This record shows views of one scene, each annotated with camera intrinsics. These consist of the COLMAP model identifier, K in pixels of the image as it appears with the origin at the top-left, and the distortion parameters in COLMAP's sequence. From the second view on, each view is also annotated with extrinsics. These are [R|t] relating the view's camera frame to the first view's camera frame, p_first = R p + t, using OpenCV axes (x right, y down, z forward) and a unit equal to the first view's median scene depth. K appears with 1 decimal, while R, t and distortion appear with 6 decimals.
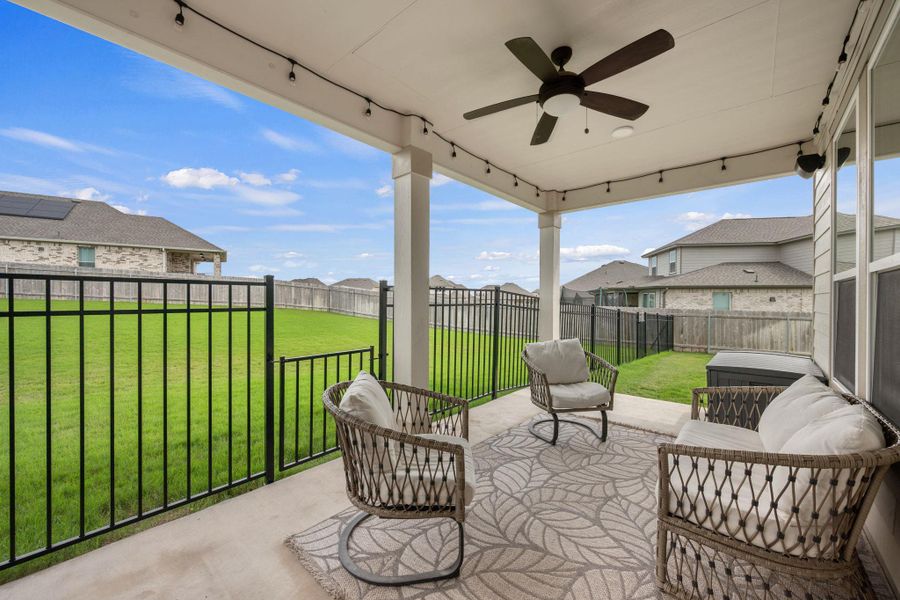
lens RADIAL K [[355.7, 0, 450.5], [0, 355.7, 301.7], [0, 0, 1]] dist [0.000237, -0.000290]
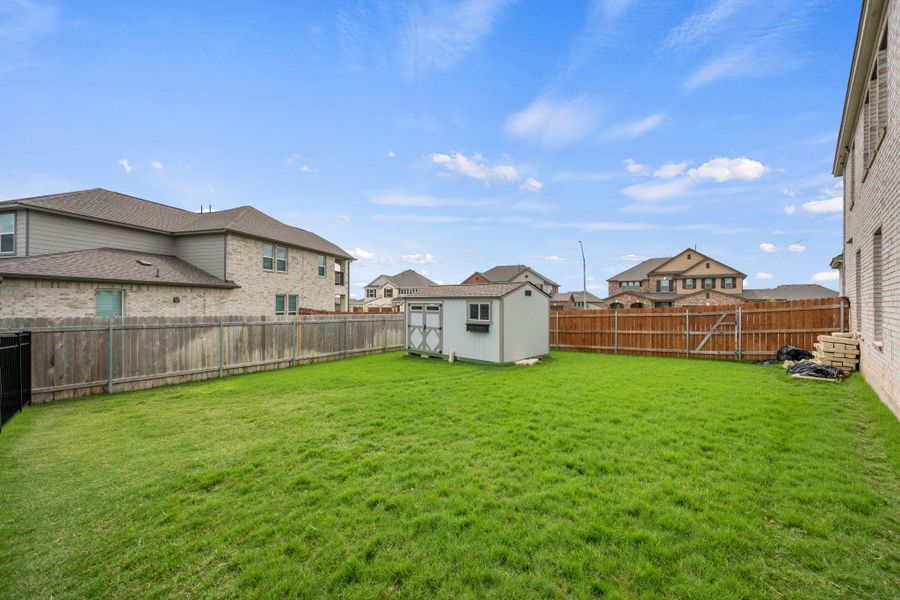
lens RADIAL K [[355.7, 0, 450.5], [0, 355.7, 301.7], [0, 0, 1]] dist [0.000237, -0.000290]
pose [[0.093300, 0.000578, 0.995638, 0.153464], [0.001624, 0.999998, -0.000732, -0.000964], [-0.995637, 0.001686, 0.093298, 0.299267]]
